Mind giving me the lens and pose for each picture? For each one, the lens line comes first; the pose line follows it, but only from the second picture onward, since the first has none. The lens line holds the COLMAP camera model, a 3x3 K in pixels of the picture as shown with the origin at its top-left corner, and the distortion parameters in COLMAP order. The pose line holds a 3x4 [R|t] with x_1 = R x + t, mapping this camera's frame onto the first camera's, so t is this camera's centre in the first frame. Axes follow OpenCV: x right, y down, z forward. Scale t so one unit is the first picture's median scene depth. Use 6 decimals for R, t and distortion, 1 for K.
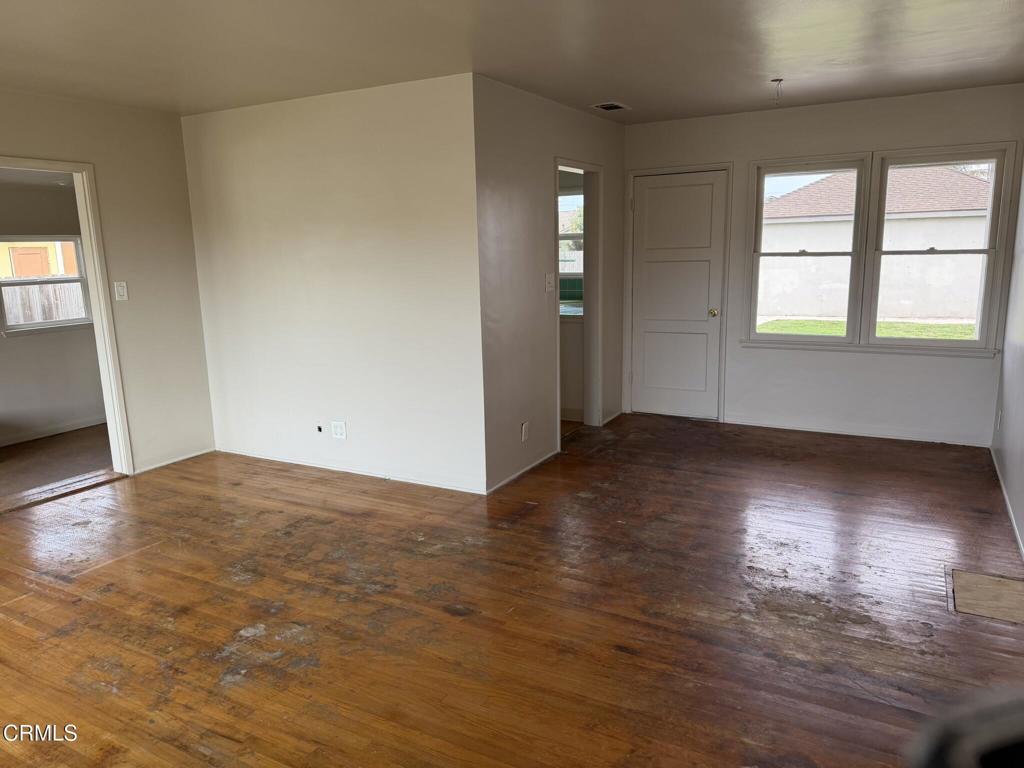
lens RADIAL K [[720.4, 0, 510.7], [0, 720.4, 387.8], [0, 0, 1]] dist [0.059982, -0.072564]
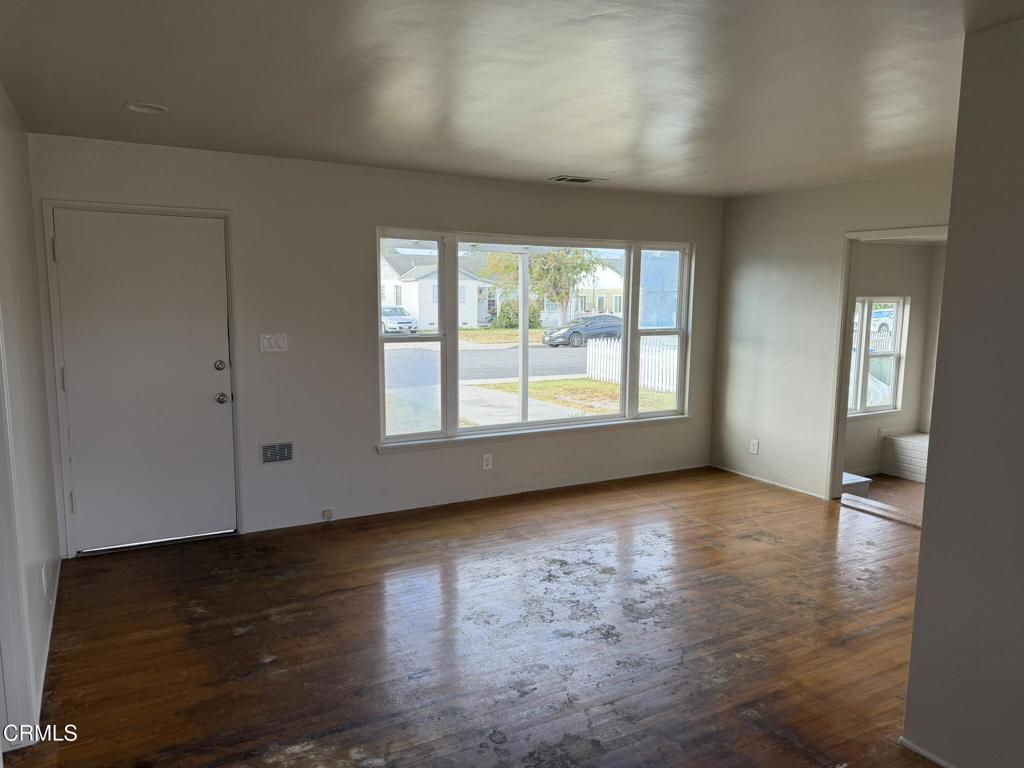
lens RADIAL K [[720.4, 0, 510.7], [0, 720.4, 387.8], [0, 0, 1]] dist [0.059982, -0.072564]
pose [[-0.514281, 0.126526, -0.848237, 0.745426], [-0.160608, 0.957350, 0.240177, -0.268659], [0.842449, 0.259753, -0.472026, 1.193599]]
